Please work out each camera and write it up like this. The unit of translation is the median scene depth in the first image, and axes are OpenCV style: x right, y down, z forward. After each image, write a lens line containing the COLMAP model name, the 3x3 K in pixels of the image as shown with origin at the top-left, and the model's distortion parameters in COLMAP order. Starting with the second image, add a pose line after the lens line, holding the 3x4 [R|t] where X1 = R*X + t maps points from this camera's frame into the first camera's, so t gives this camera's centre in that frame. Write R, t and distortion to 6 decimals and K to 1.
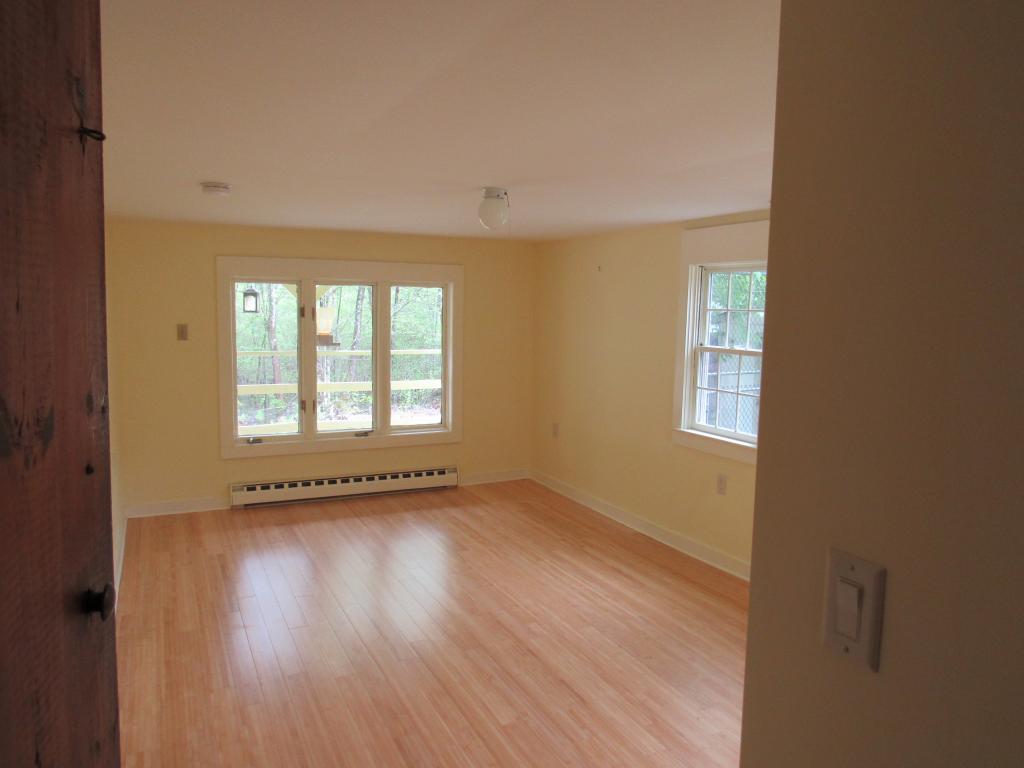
lens RADIAL K [[730.3, 0, 513.5], [0, 730.3, 381.2], [0, 0, 1]] dist [-0.023081, -0.003274]
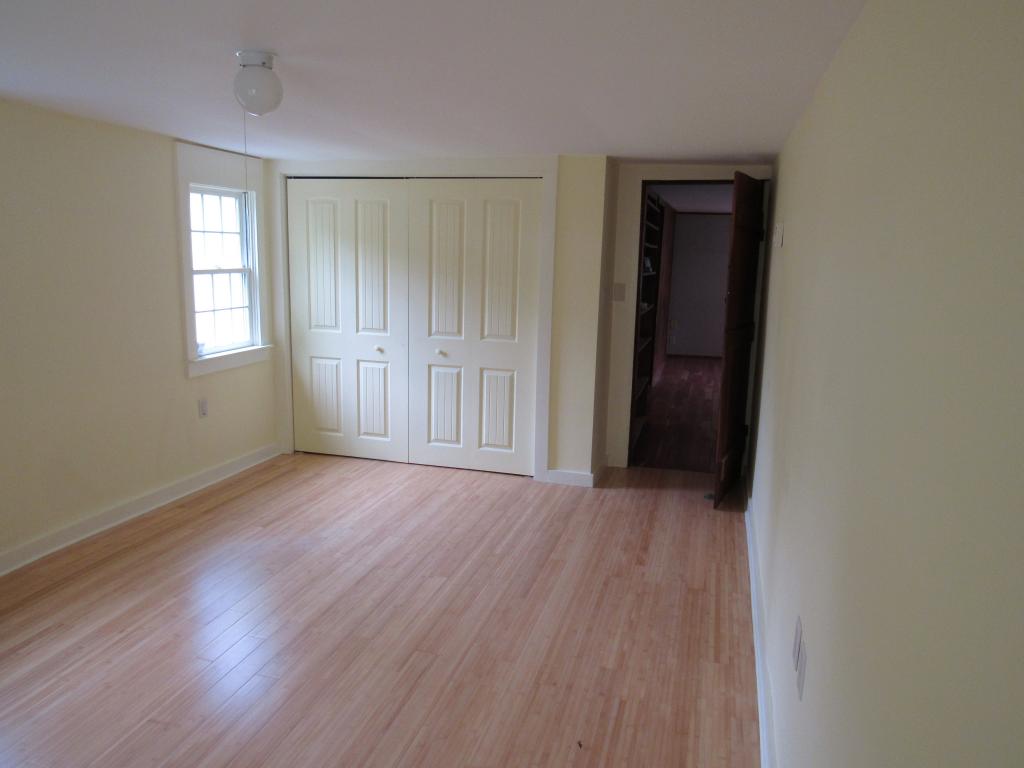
lens RADIAL K [[730.3, 0, 512.3], [0, 730.3, 386.1], [0, 0, 1]] dist [-0.023081, -0.003274]
pose [[-0.744440, -0.162227, 0.647681, -0.794083], [0.029670, 0.961039, 0.274816, -0.170857], [-0.667030, 0.223801, -0.710623, 1.616081]]
